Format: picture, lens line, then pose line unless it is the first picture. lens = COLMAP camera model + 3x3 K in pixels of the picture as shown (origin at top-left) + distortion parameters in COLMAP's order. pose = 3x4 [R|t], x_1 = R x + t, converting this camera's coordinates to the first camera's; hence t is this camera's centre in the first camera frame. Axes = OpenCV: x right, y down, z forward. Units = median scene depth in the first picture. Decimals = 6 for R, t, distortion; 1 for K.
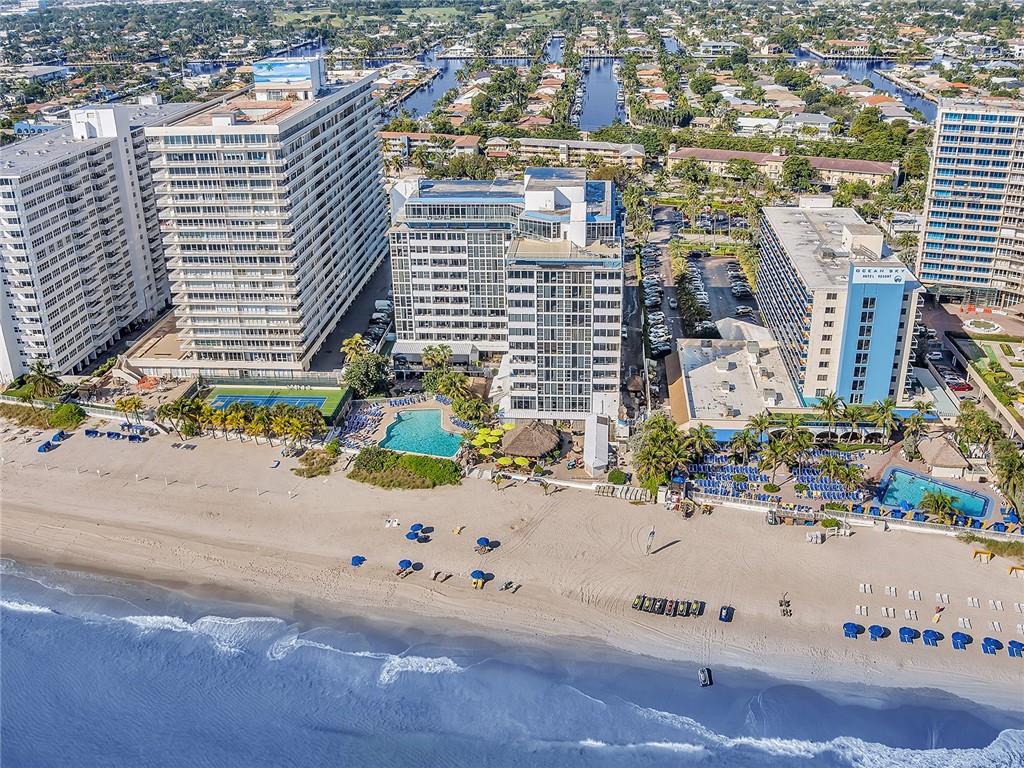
lens RADIAL K [[1000.2, 0, 507.8], [0, 1000.2, 363.4], [0, 0, 1]] dist [-0.069196, -0.025774]
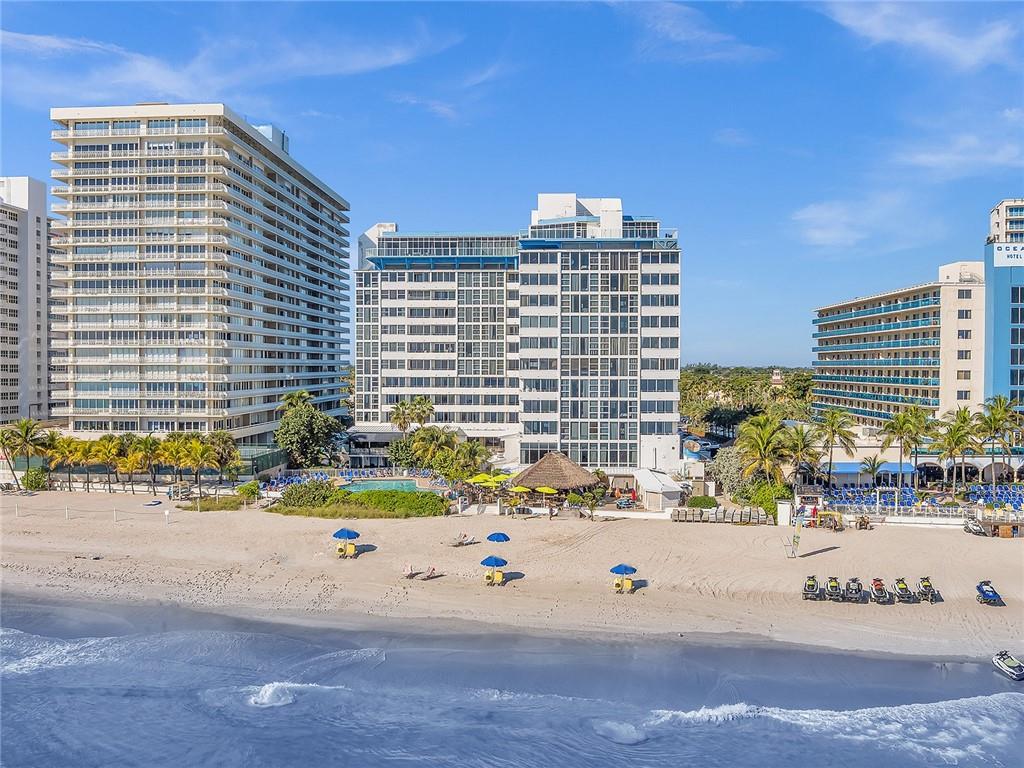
lens RADIAL K [[954.5, 0, 510.2], [0, 954.5, 368.0], [0, 0, 1]] dist [-0.063300, -0.016163]
pose [[0.998374, 0.023747, 0.051825, -0.037273], [-0.001809, 0.921840, -0.387568, 0.225527], [-0.056978, 0.386844, 0.920383, 0.360057]]
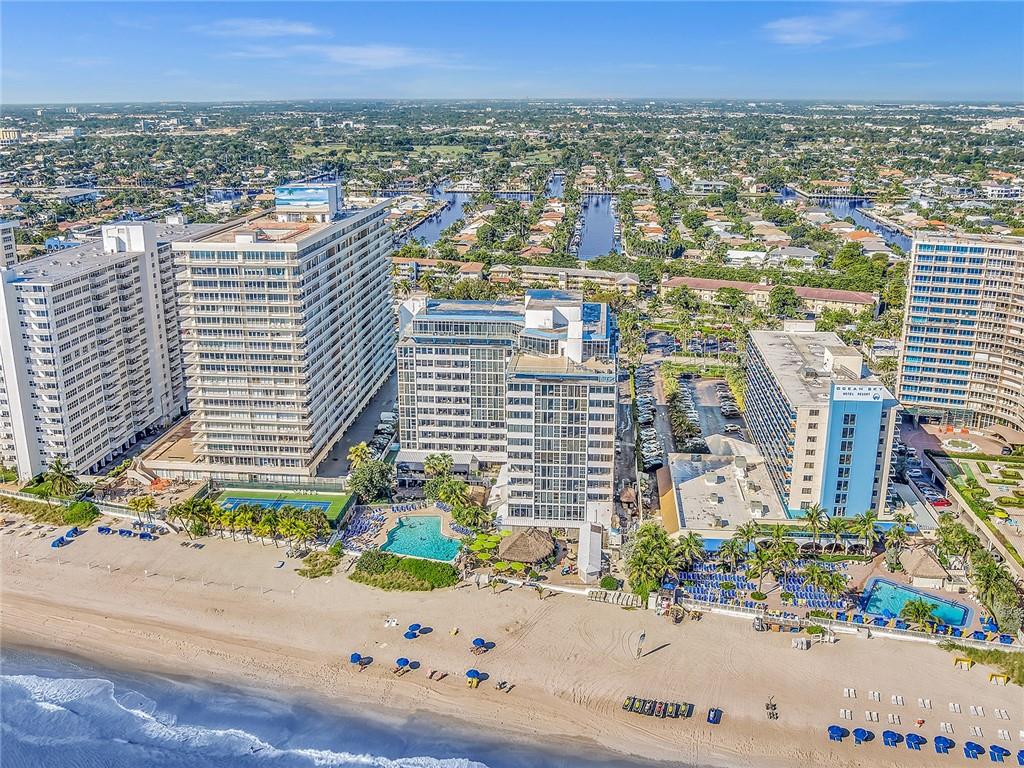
lens RADIAL K [[969.0, 0, 509.4], [0, 969.0, 356.4], [0, 0, 1]] dist [-0.075082, -0.004048]
pose [[0.999806, 0.019693, 0.000820, 0.000202], [-0.019415, 0.991158, -0.131258, 0.011982], [-0.003397, 0.131217, 0.991348, -0.018864]]
